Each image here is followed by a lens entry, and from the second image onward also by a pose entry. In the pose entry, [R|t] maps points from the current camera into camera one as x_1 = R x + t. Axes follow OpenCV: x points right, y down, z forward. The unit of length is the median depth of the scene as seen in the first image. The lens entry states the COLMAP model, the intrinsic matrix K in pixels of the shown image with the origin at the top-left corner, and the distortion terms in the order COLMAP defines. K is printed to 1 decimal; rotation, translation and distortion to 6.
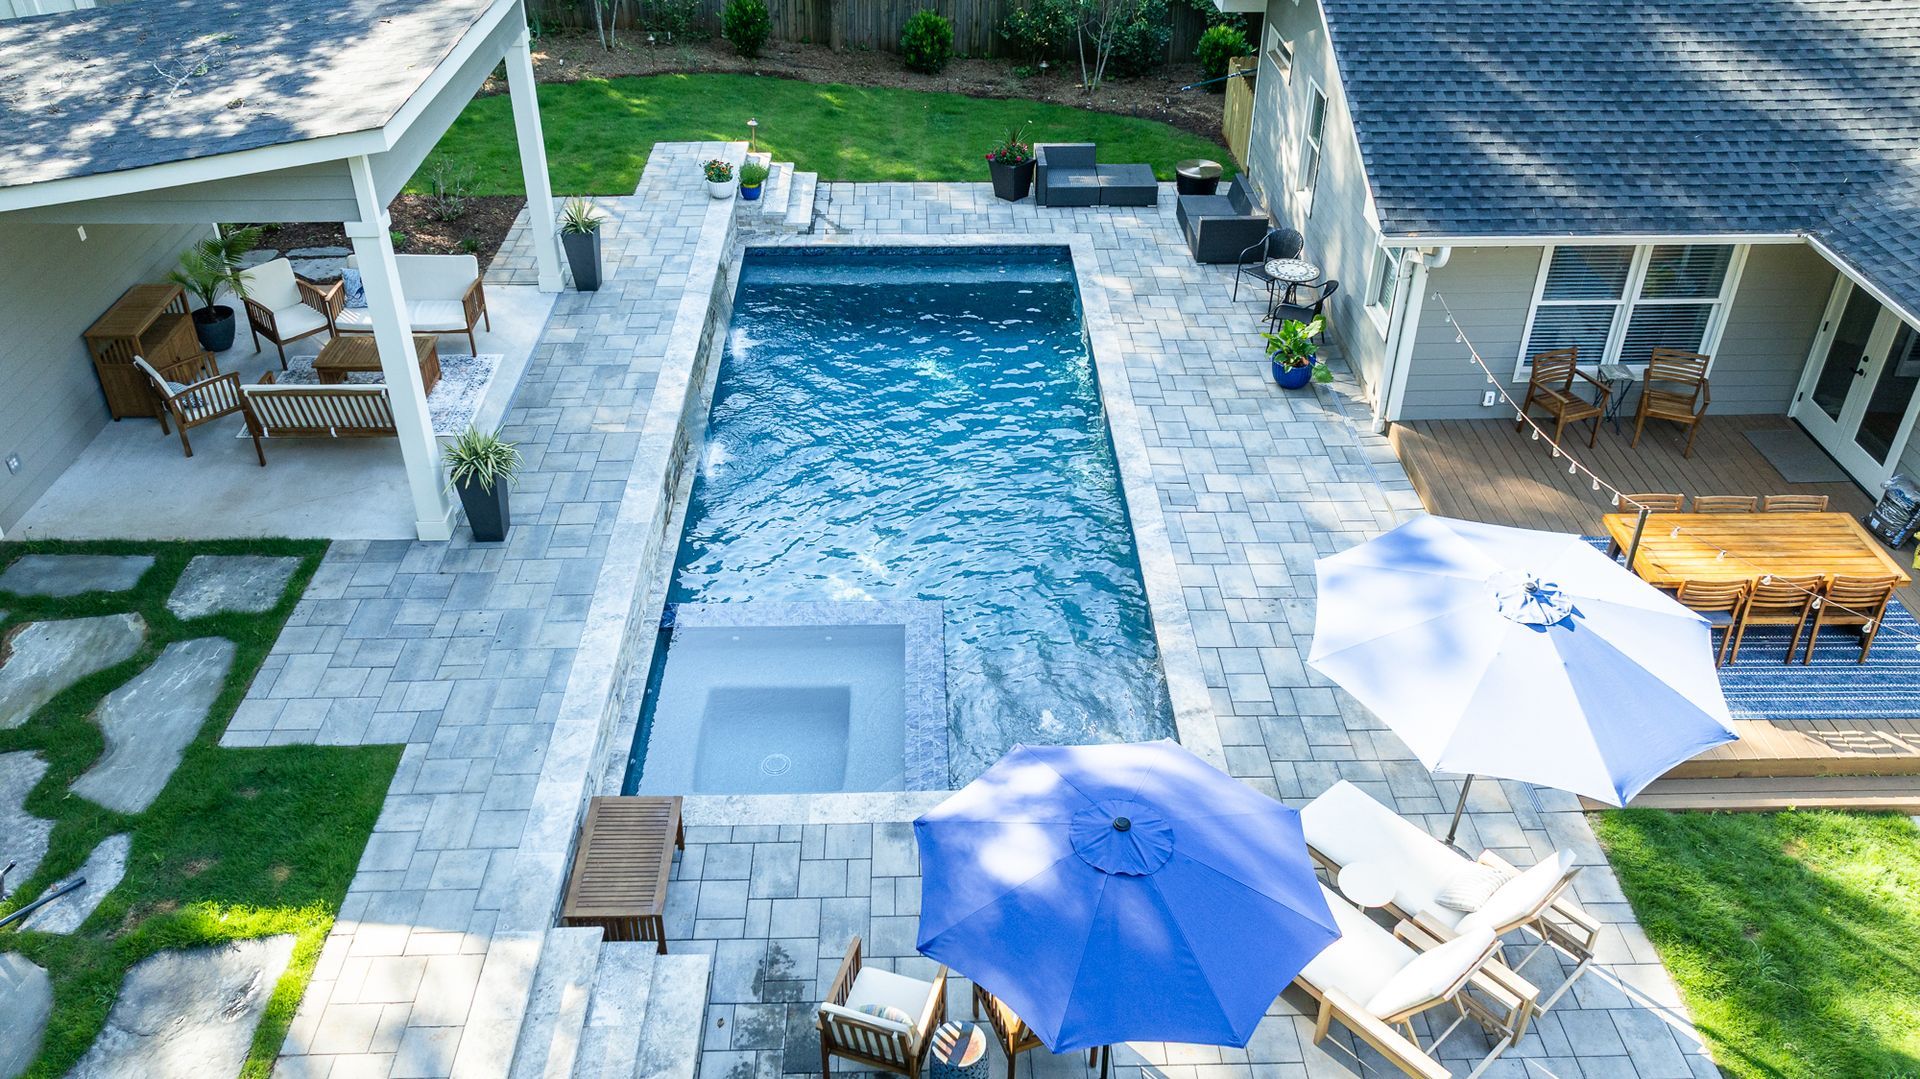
lens RADIAL K [[1449.4, 0, 971.0], [0, 1449.4, 436.0], [0, 0, 1]] dist [0.007909, -0.007855]
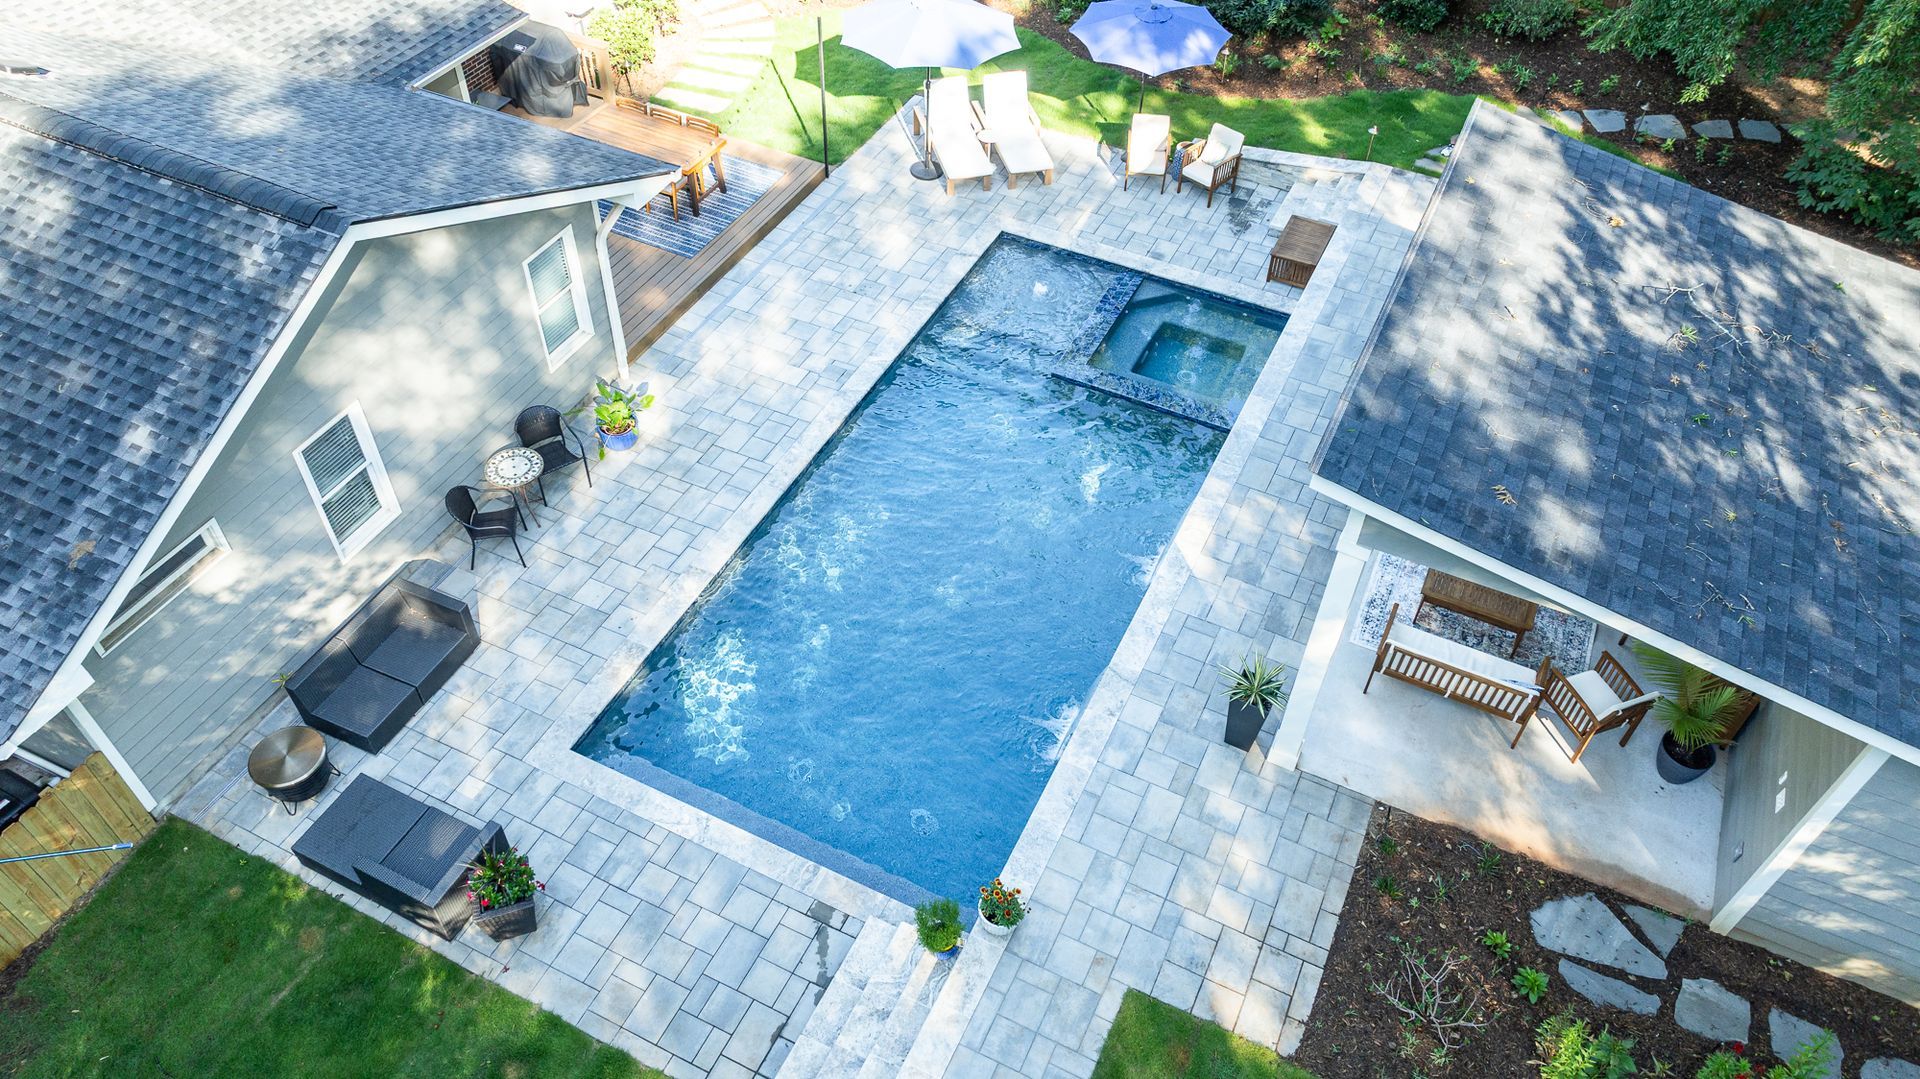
lens RADIAL K [[1342.1, 0, 945.0], [0, 1342.1, 555.9], [0, 0, 1]] dist [0.003162, 0.018256]
pose [[-0.879176, -0.364446, 0.306967, -0.349910], [0.229666, 0.240344, 0.943127, -0.975926], [-0.417496, 0.899674, -0.127603, 1.209969]]
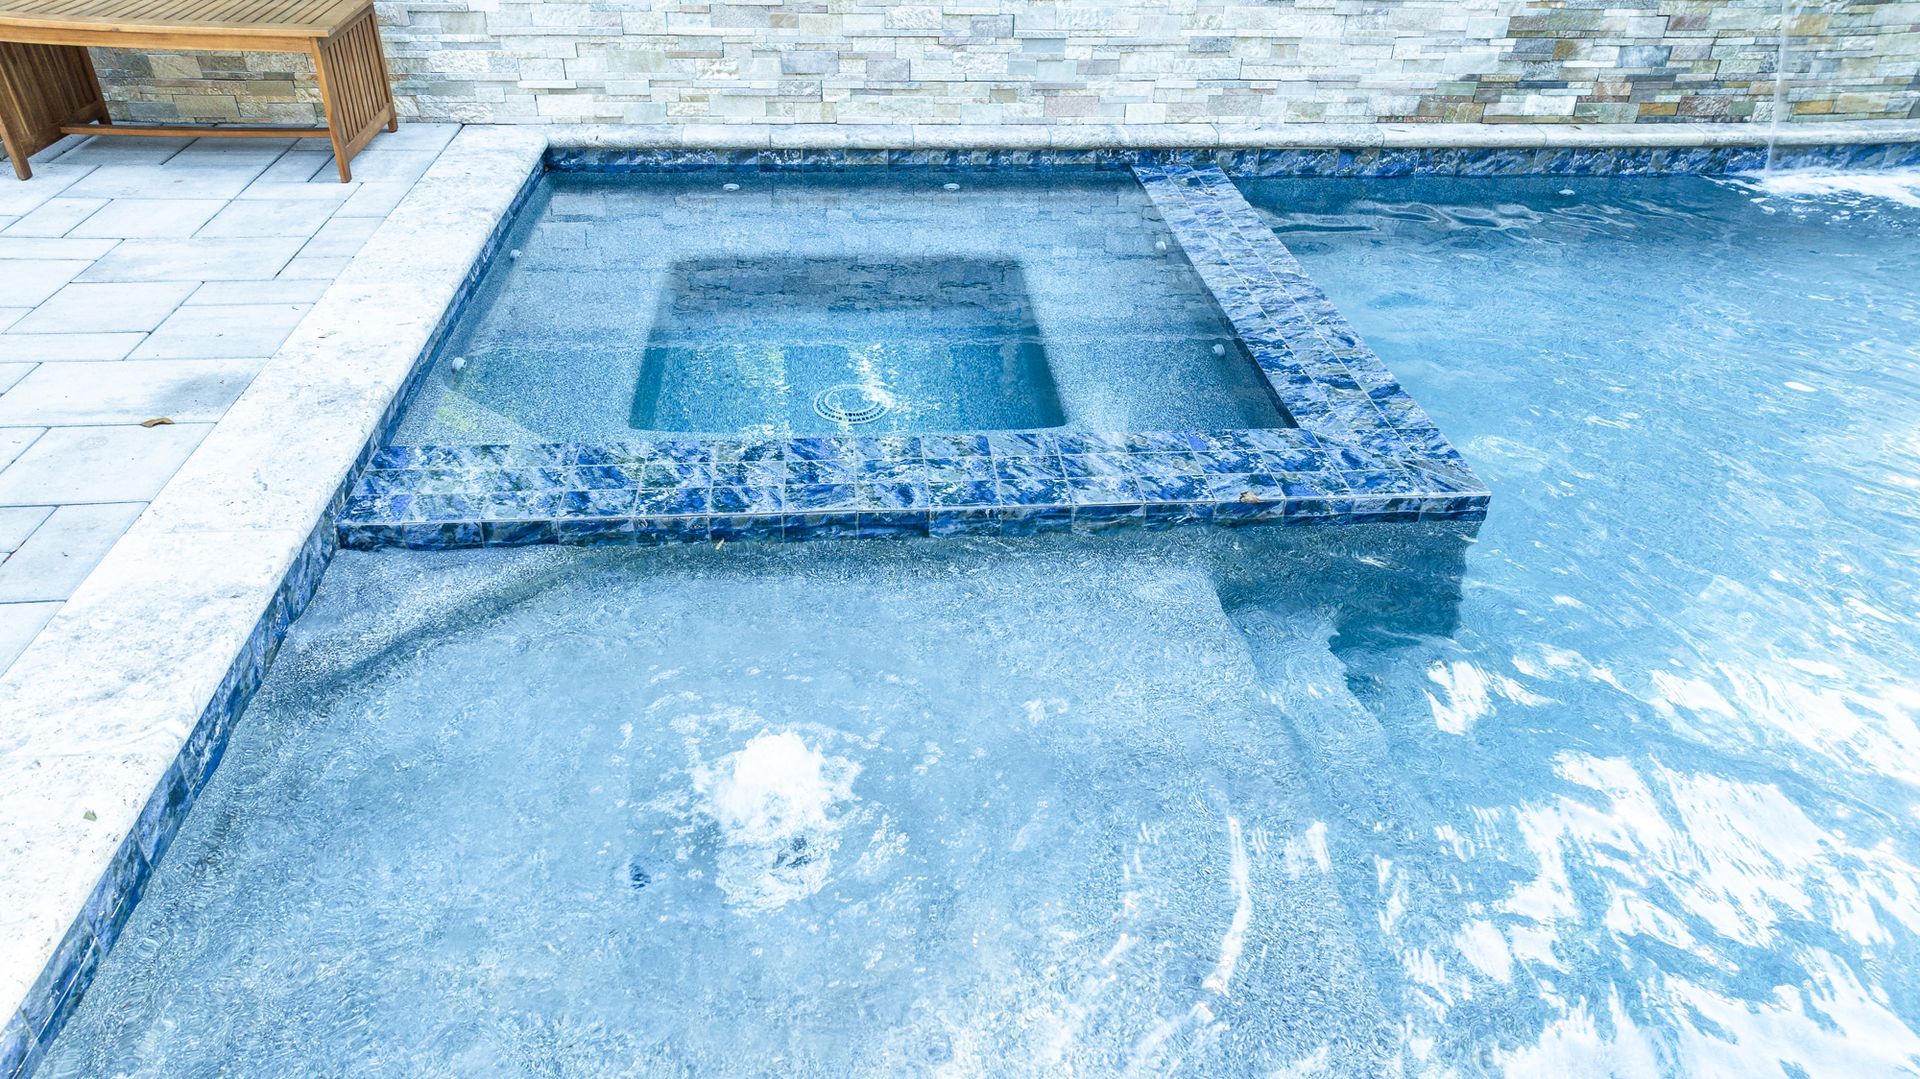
lens RADIAL K [[1342.1, 0, 963.3], [0, 1342.1, 556.7], [0, 0, 1]] dist [0.003162, 0.018256]
pose [[0.055178, 0.529057, -0.846790, 0.155330], [-0.541893, 0.728184, 0.419644, 0.064956], [0.838634, 0.435714, 0.326872, 0.751815]]
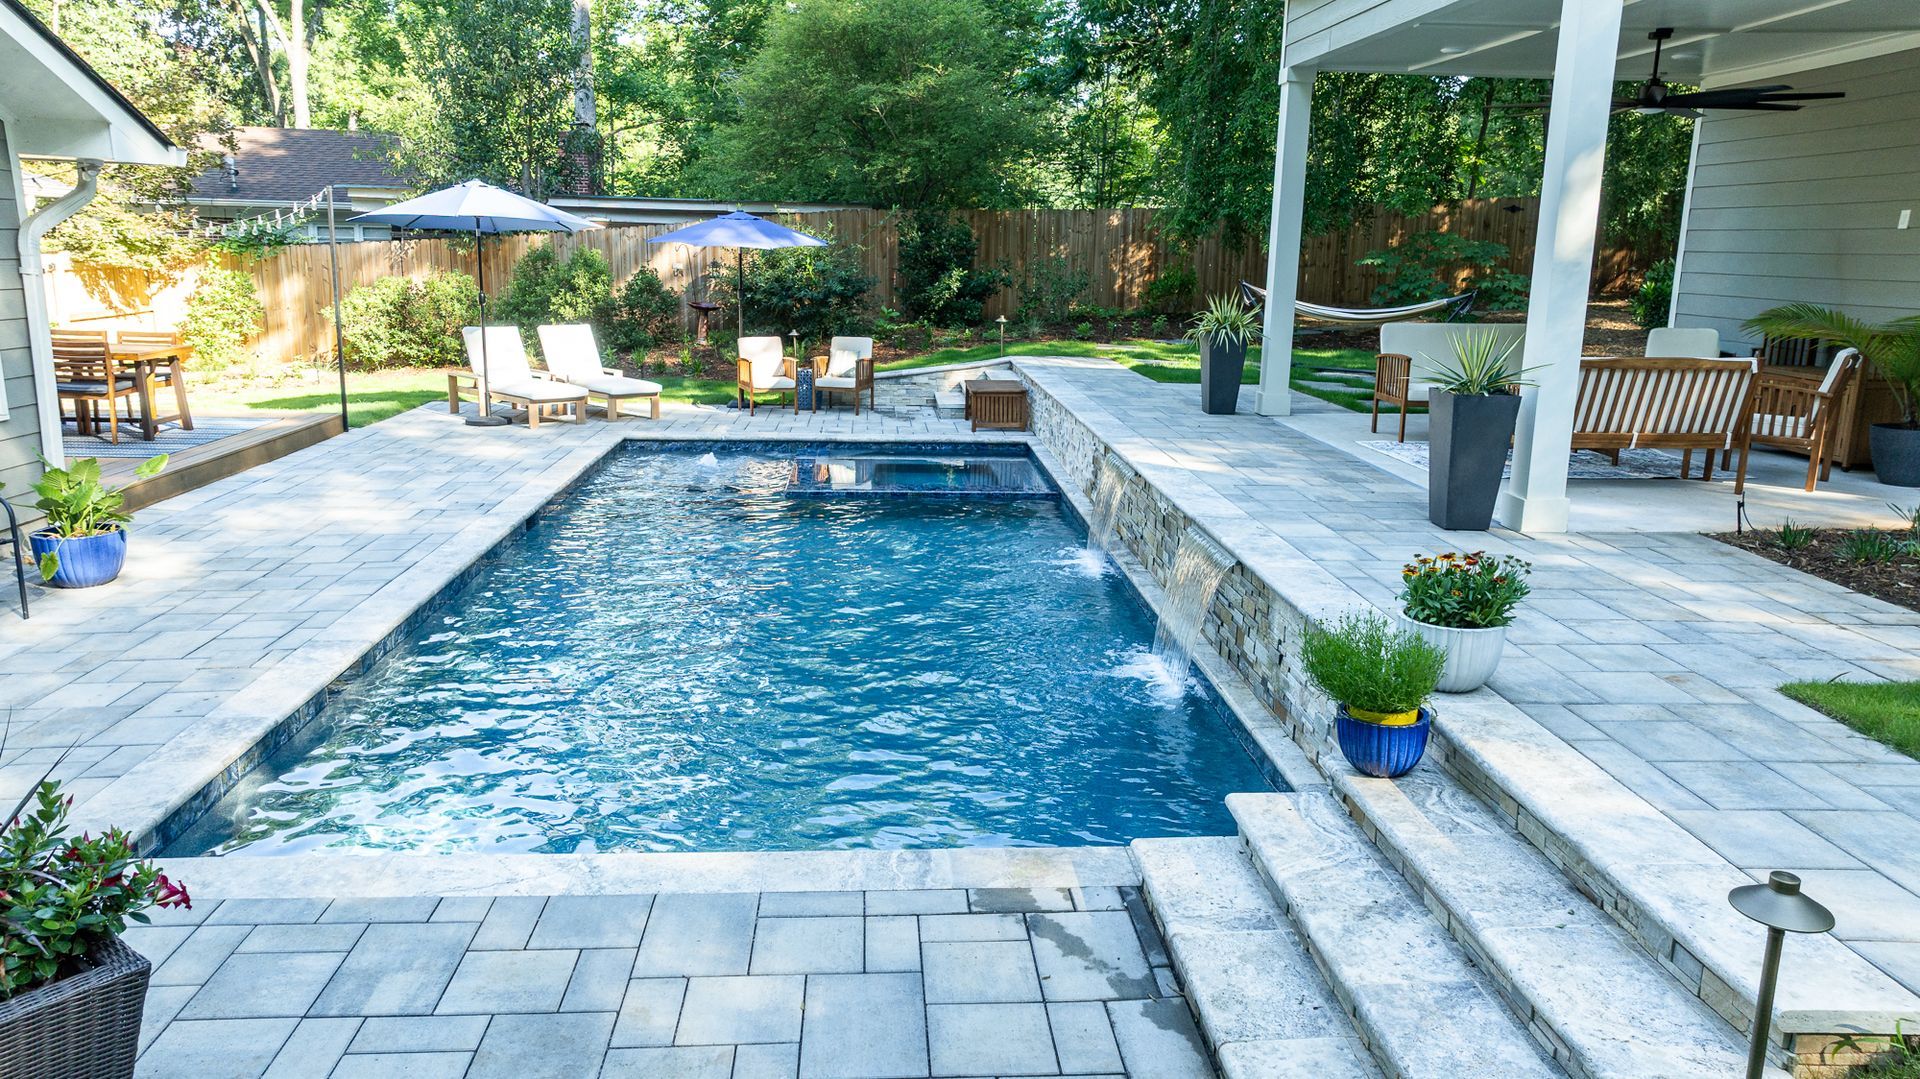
lens RADIAL K [[1342.1, 0, 958.6], [0, 1342.1, 564.5], [0, 0, 1]] dist [0.003162, 0.018256]
pose [[-0.999199, -0.020813, -0.034188, -0.095623], [-0.038943, 0.702840, 0.710281, -0.452177], [0.009246, 0.711044, -0.703087, 1.486665]]
